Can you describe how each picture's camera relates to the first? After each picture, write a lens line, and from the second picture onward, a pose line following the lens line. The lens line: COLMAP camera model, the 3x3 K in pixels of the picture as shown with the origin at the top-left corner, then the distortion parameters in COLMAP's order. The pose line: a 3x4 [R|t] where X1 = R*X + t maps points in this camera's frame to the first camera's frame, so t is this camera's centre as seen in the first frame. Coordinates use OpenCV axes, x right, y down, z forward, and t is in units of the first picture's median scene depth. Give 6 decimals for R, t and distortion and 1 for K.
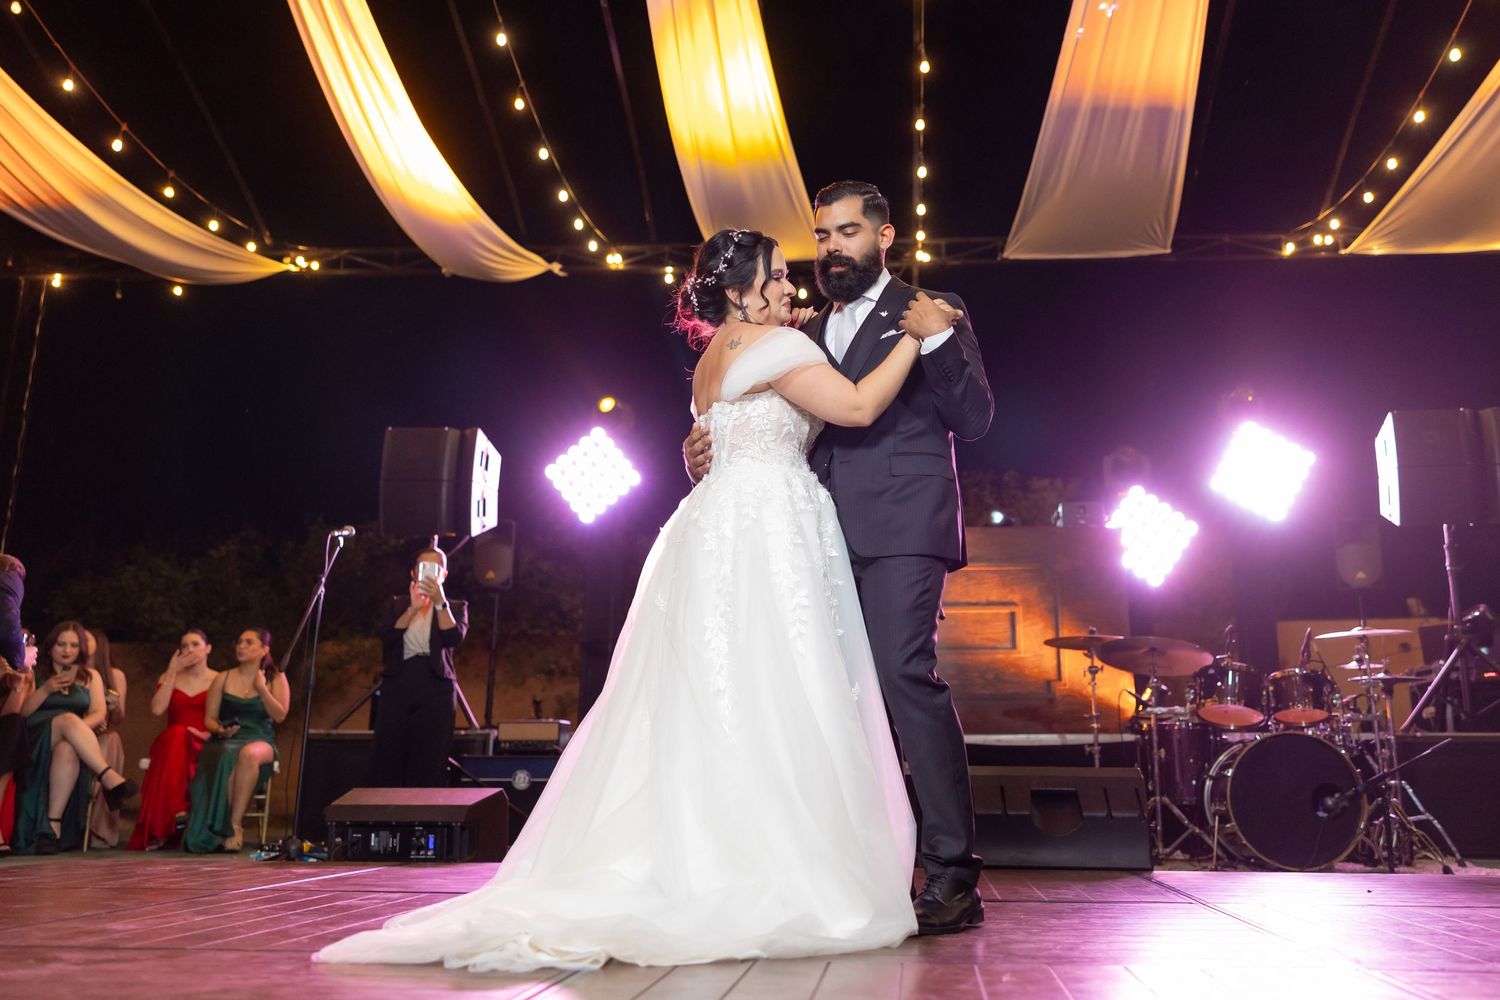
lens RADIAL K [[1337.8, 0, 808.6], [0, 1337.8, 453.0], [0, 0, 1]] dist [0.005806, 0.002043]
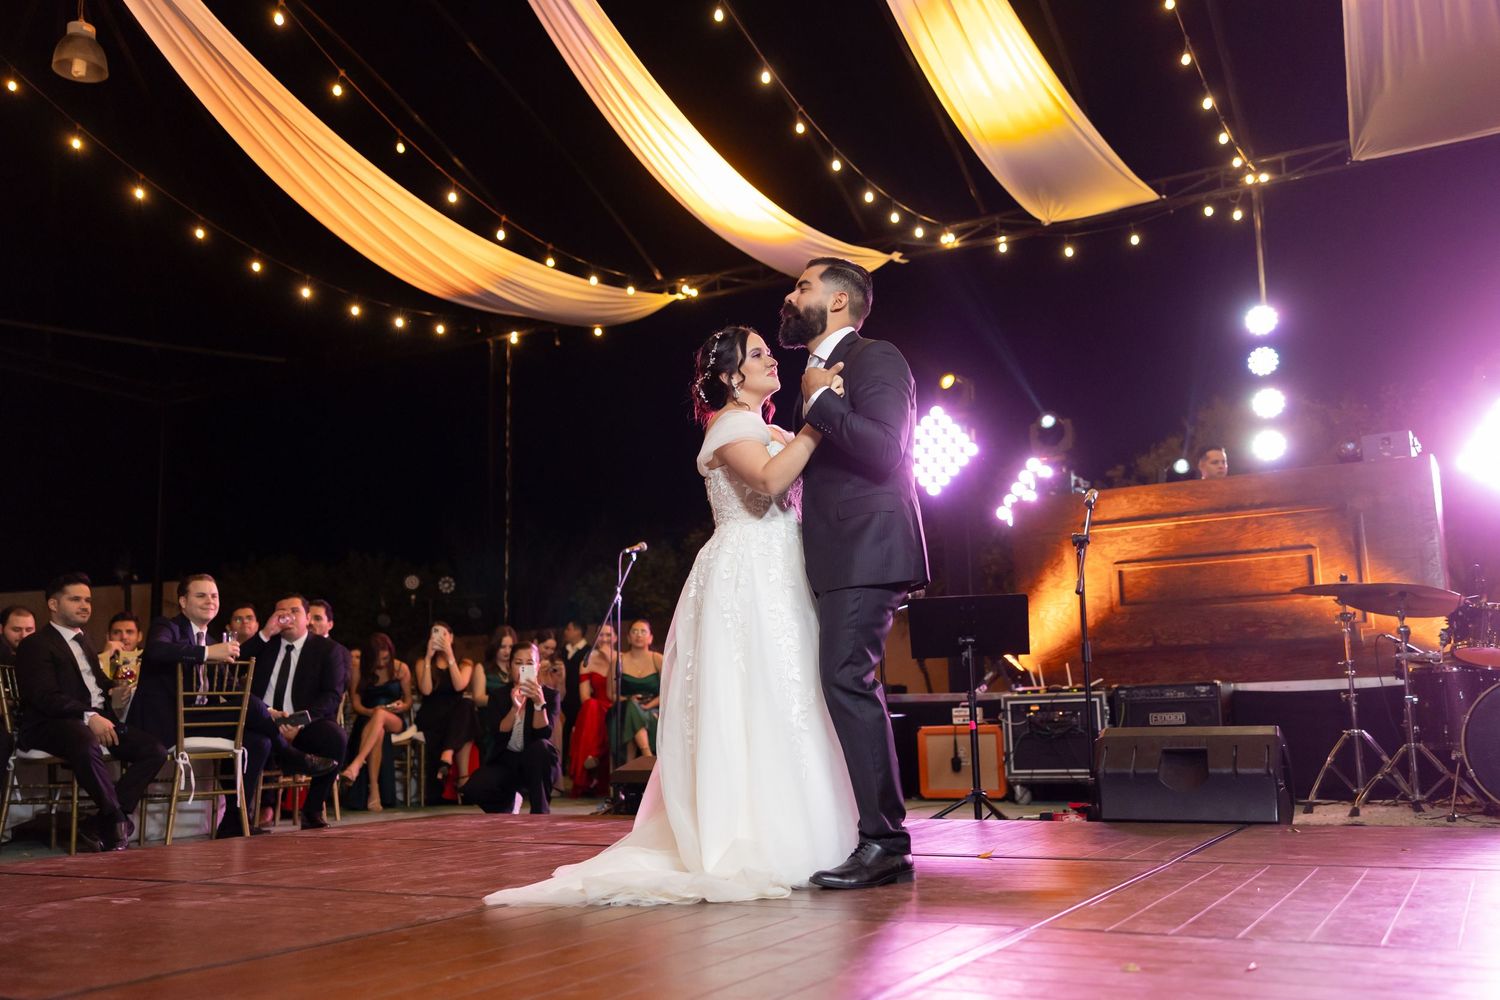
lens RADIAL K [[1321.0, 0, 757.7], [0, 1321.0, 535.7], [0, 0, 1]] dist [0.007385, 0.004165]
pose [[0.905816, -0.088287, -0.414371, 0.187873], [0.131935, 0.988196, 0.077863, -0.023395], [0.402605, -0.125199, 0.906771, -0.035487]]
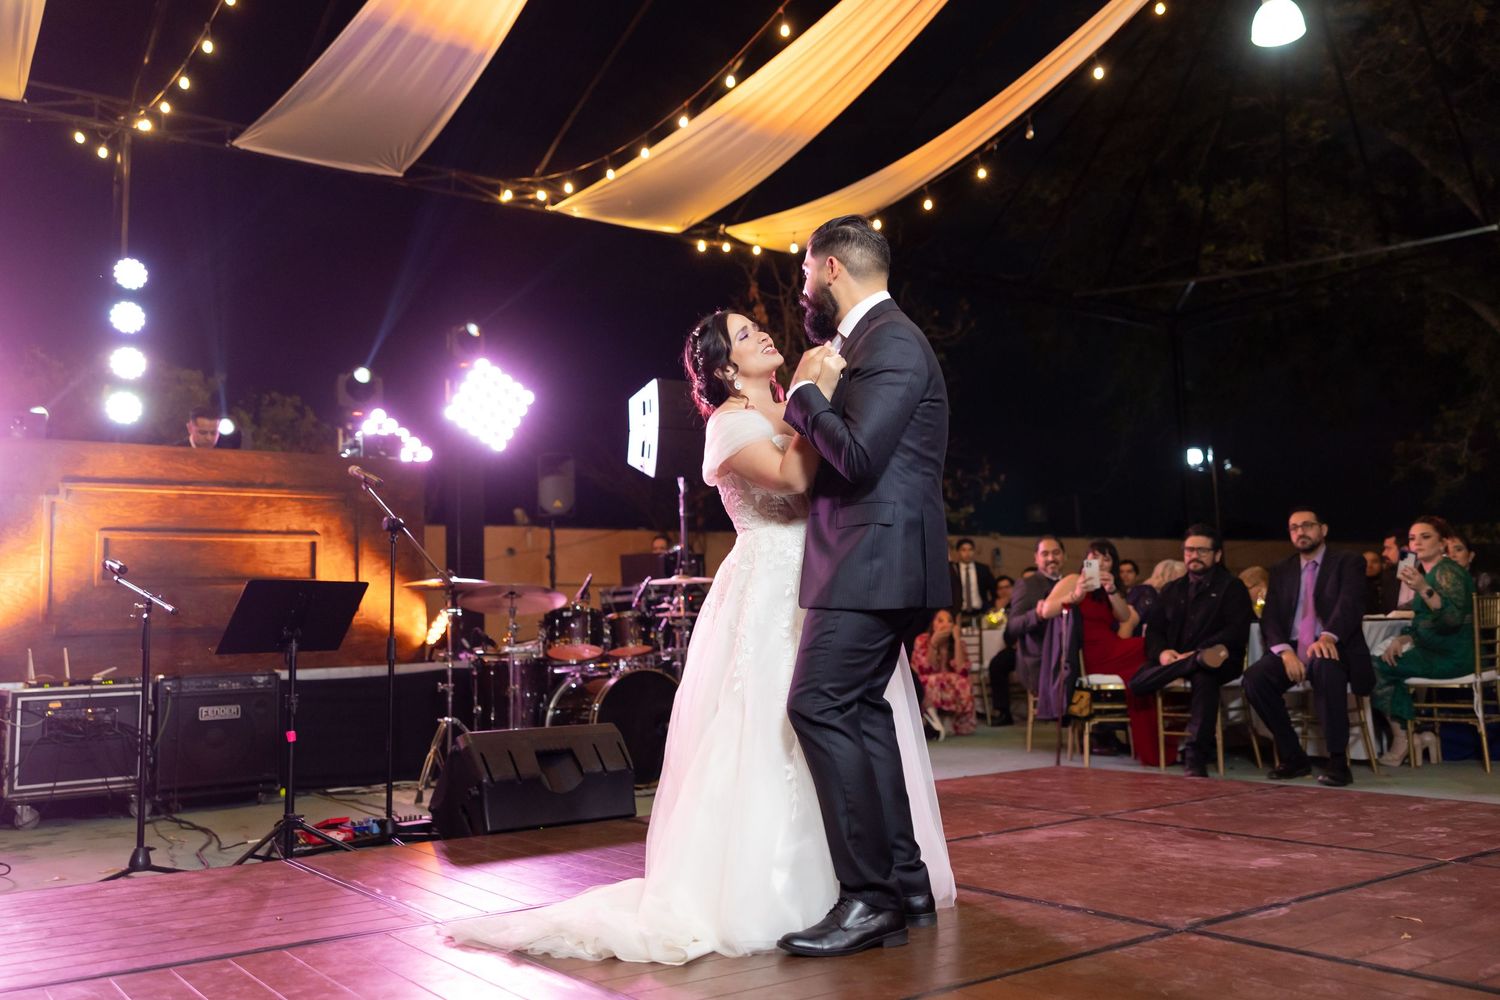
lens RADIAL K [[1289.9, 0, 748.7], [0, 1289.9, 460.2], [0, 0, 1]] dist [0.003544, 0.001527]
pose [[0.760151, 0.059426, 0.647023, -0.219126], [-0.122937, 0.990976, 0.053415, -0.029753], [-0.638010, -0.120146, 0.760597, 0.084411]]
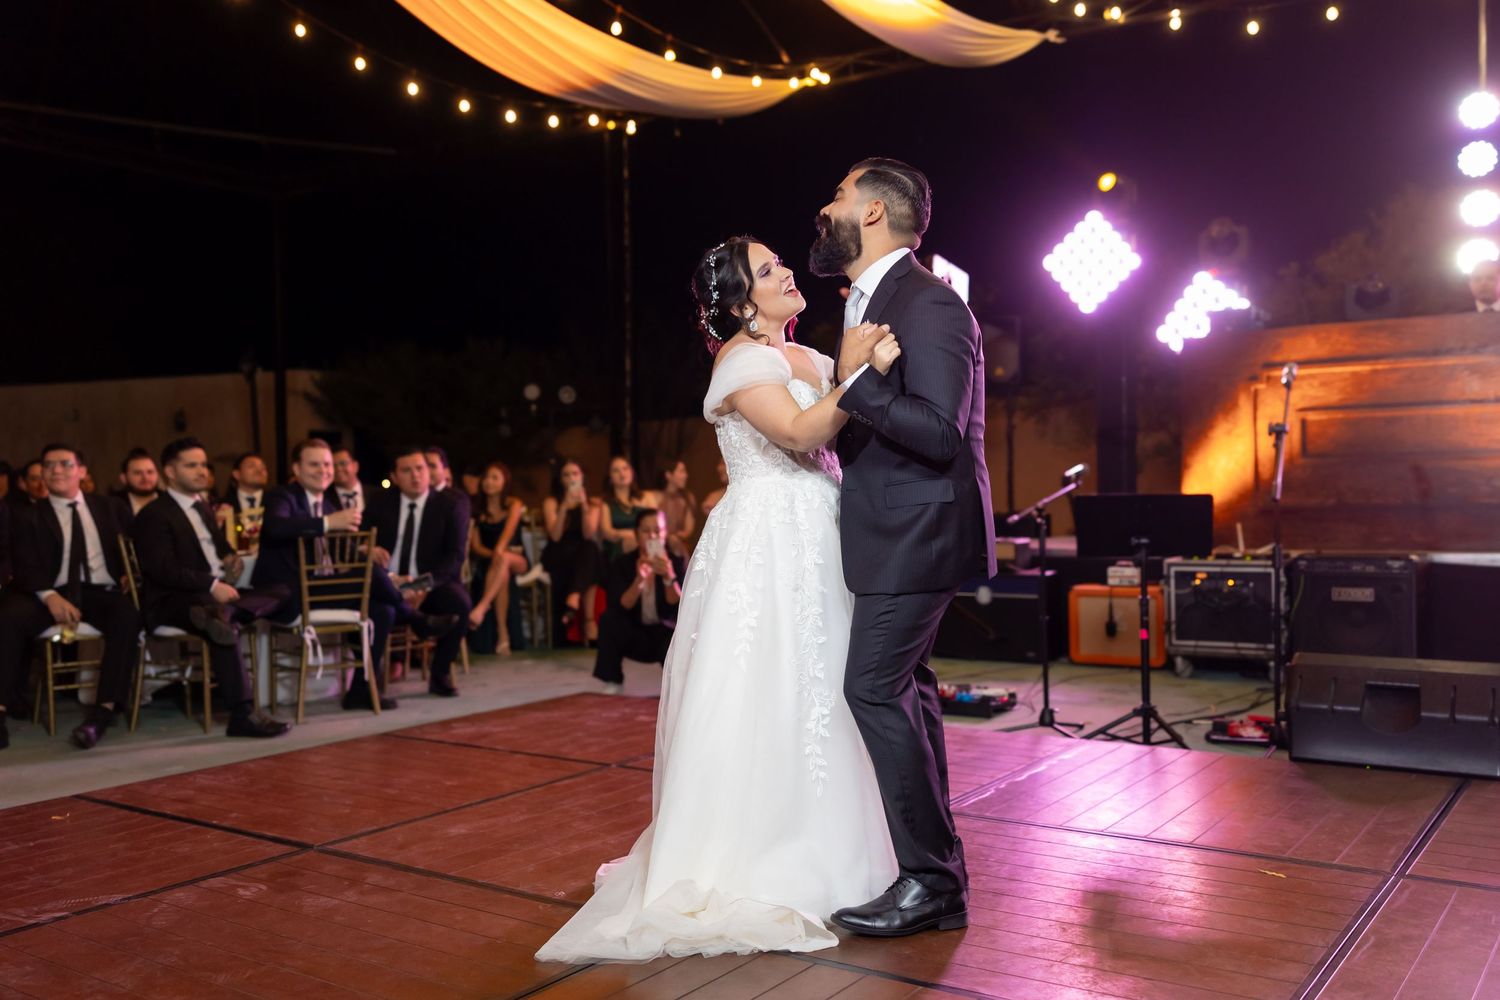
lens RADIAL K [[1350.5, 0, 750.0], [0, 1350.5, 500.0], [0, 0, 1]] dist [0.006737, 0.002588]
pose [[0.861839, -0.015911, -0.506933, 0.160107], [0.143185, 0.966483, 0.213094, -0.081392], [0.486552, -0.256238, 0.835230, 0.012566]]
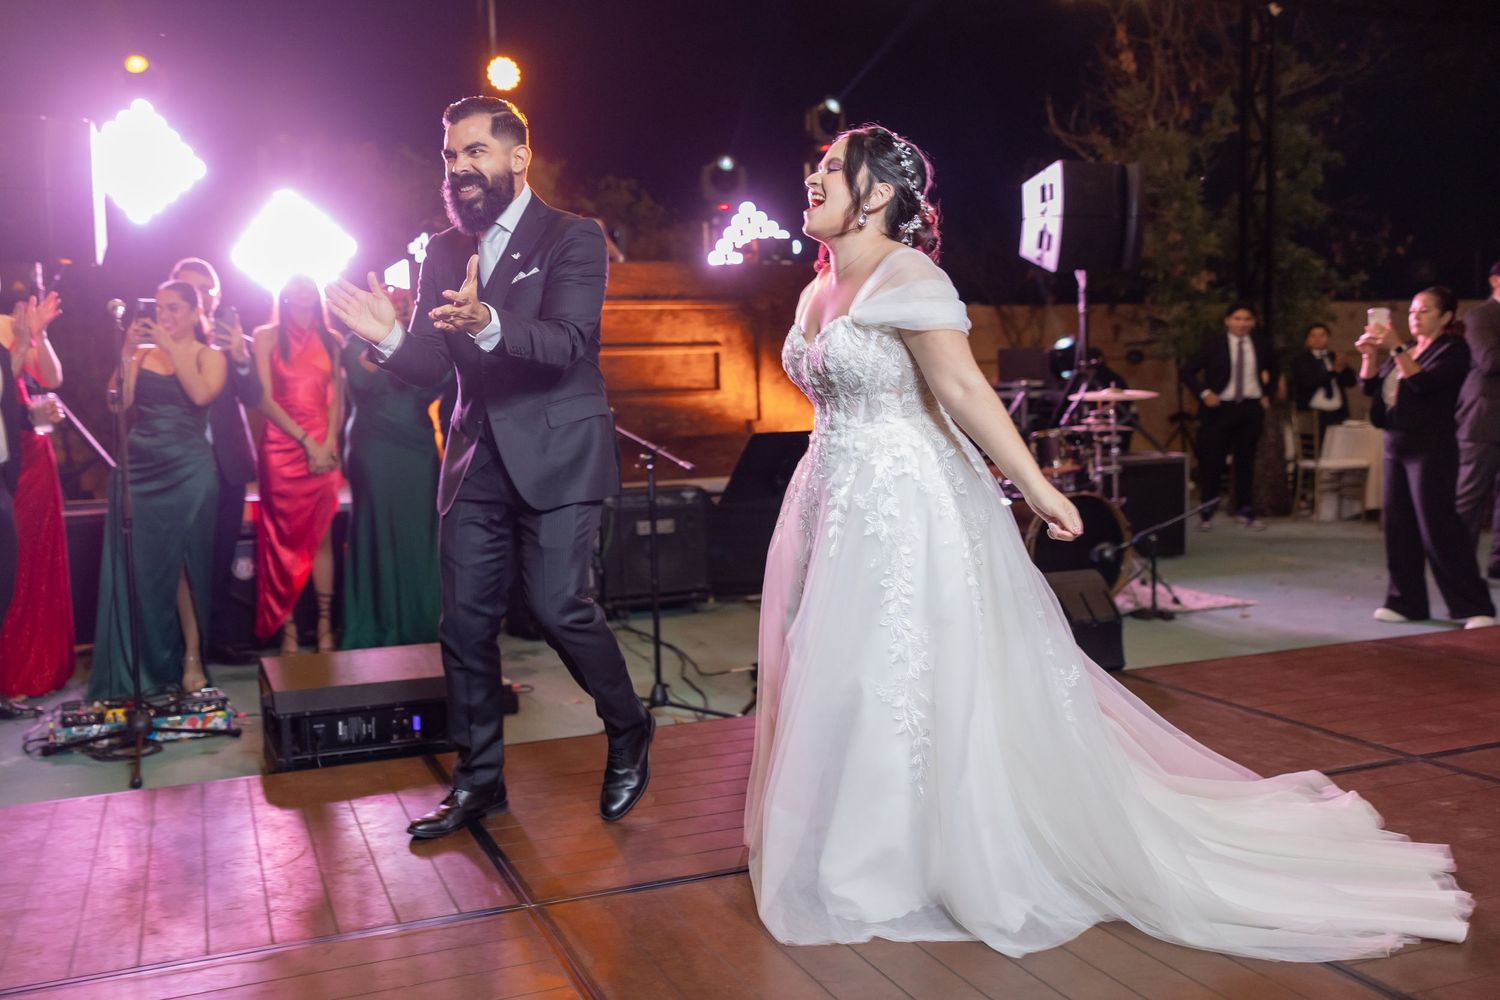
lens RADIAL K [[1278.3, 0, 670.7], [0, 1278.3, 518.6], [0, 0, 1]] dist [0.003766, 0.003747]
pose [[0.905303, -0.071115, 0.418771, -0.277472], [-0.068144, 0.948801, 0.308438, -0.051855], [-0.419264, -0.307767, 0.854106, 0.175261]]
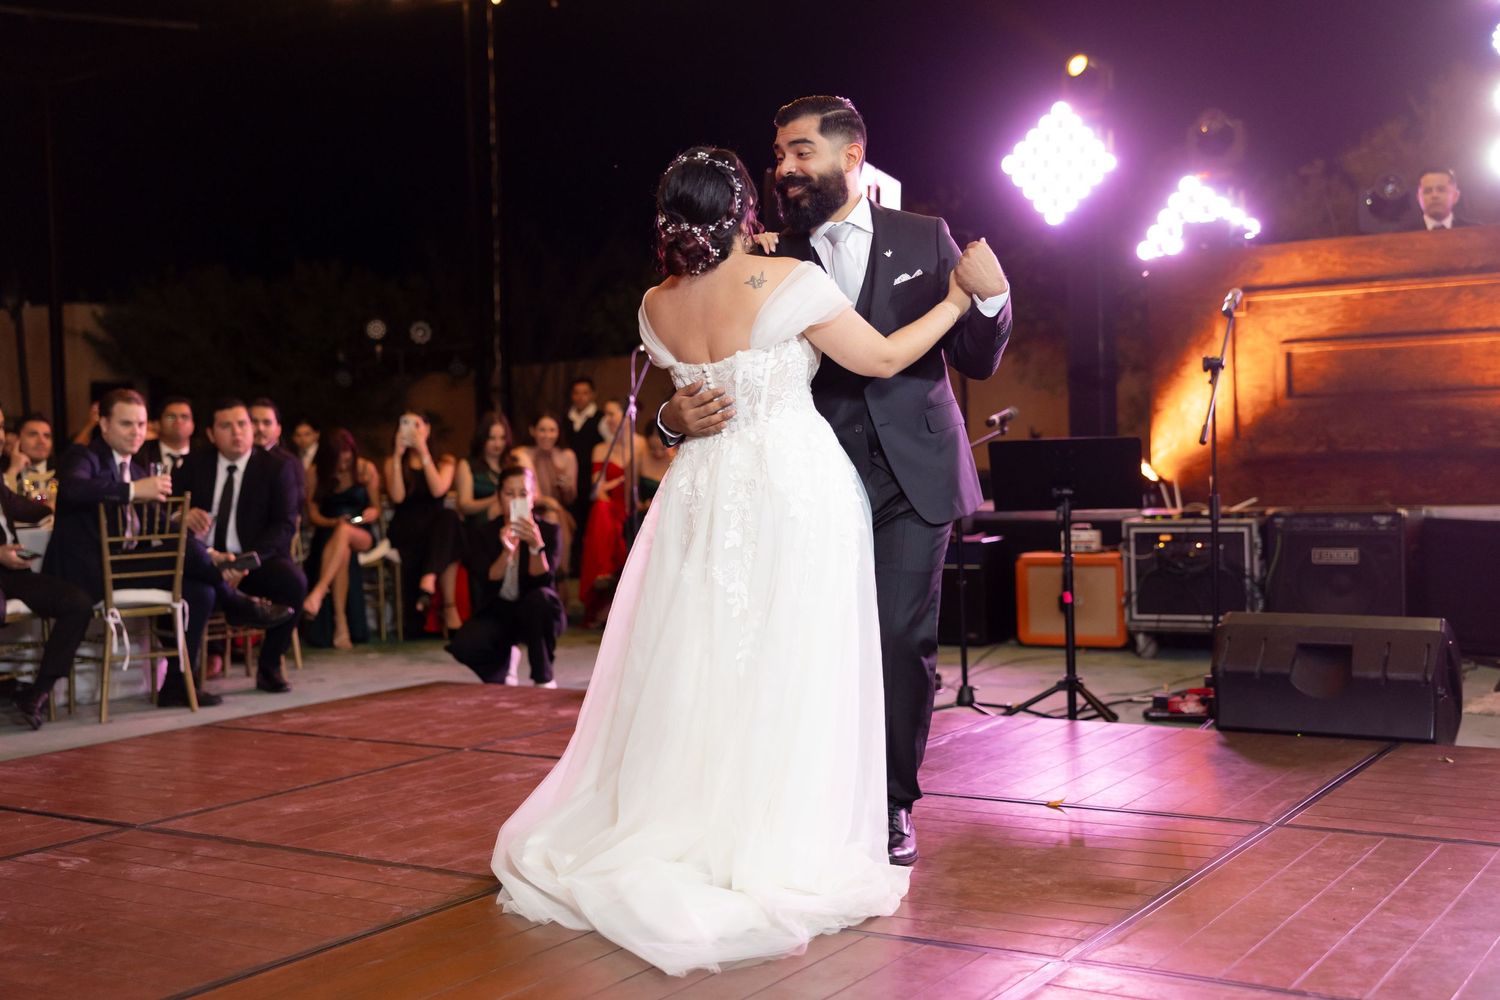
lens RADIAL K [[1780.8, 0, 712.1], [0, 1780.8, 492.4], [0, 0, 1]] dist [-0.006821, 0.032416]
pose [[0.872759, -0.019860, -0.487747, 0.229575], [0.150190, 0.961630, 0.229589, -0.092718], [0.464472, -0.273631, 0.842254, -0.063279]]
